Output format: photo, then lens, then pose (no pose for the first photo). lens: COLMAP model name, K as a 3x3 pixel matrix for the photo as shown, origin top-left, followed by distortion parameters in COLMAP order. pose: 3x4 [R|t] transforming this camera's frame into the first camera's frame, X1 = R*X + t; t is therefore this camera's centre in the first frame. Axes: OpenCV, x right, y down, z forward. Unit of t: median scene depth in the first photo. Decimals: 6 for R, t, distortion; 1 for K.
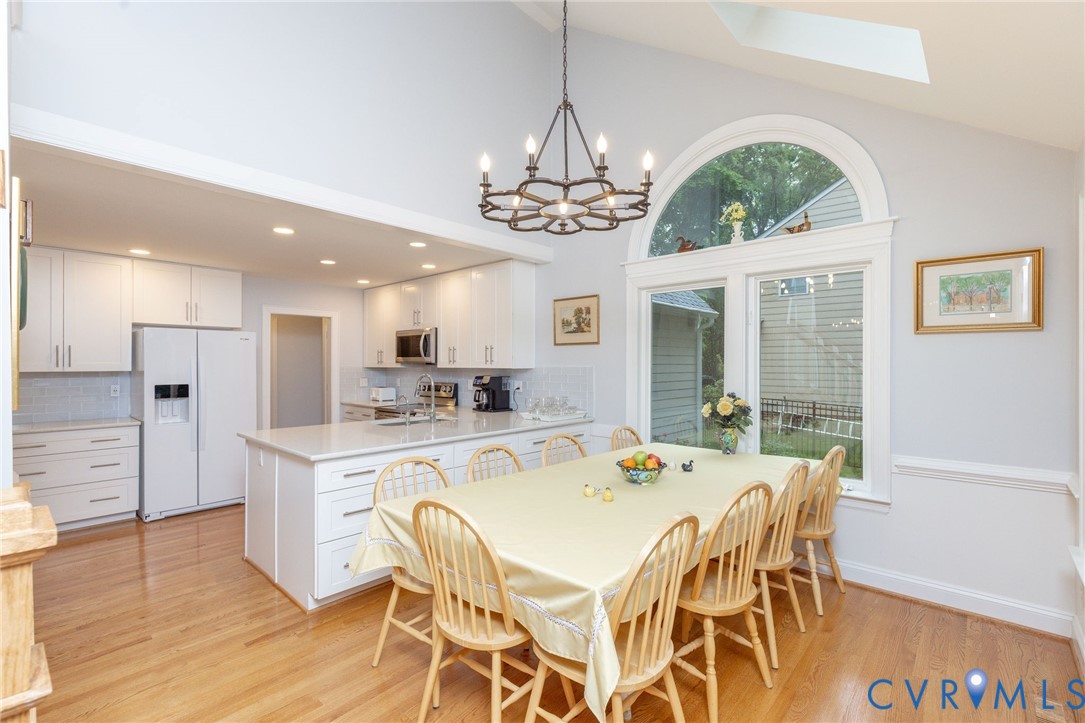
lens RADIAL K [[492.8, 0, 542.5], [0, 492.8, 361.5], [0, 0, 1]] dist [-0.013735, -0.000339]
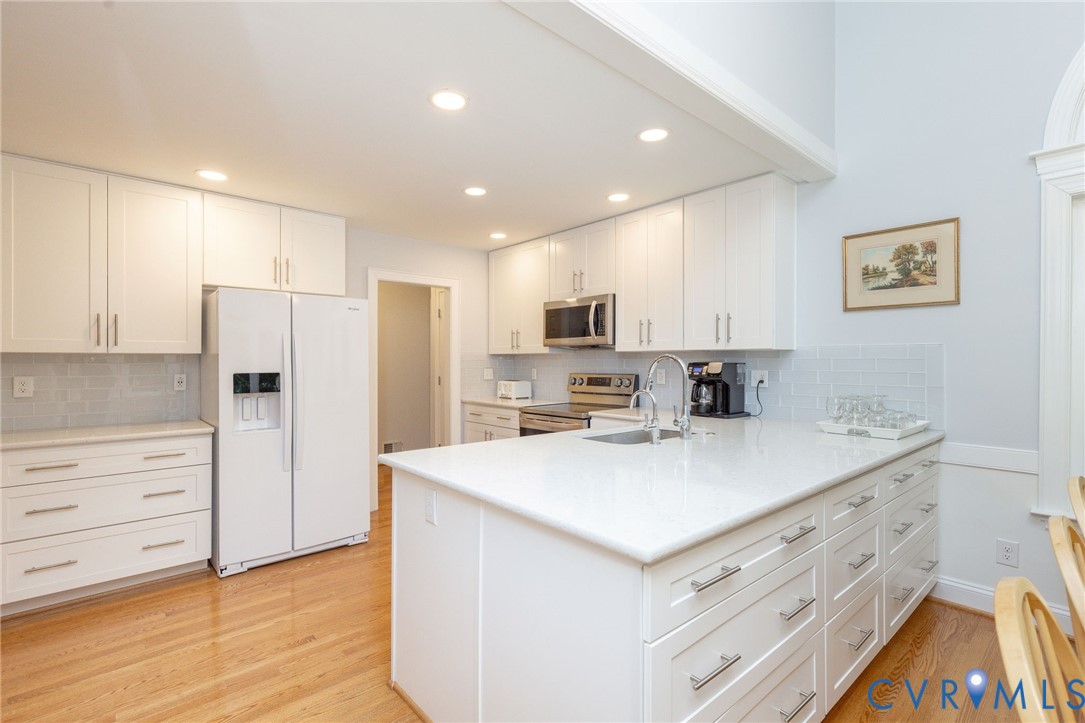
lens RADIAL K [[492.8, 0, 542.5], [0, 492.8, 361.5], [0, 0, 1]] dist [-0.013735, -0.000339]
pose [[0.995194, 0.000668, -0.097923, -0.279736], [-0.000235, 0.999990, 0.004428, 0.026543], [0.097925, -0.004384, 0.995184, 0.340876]]
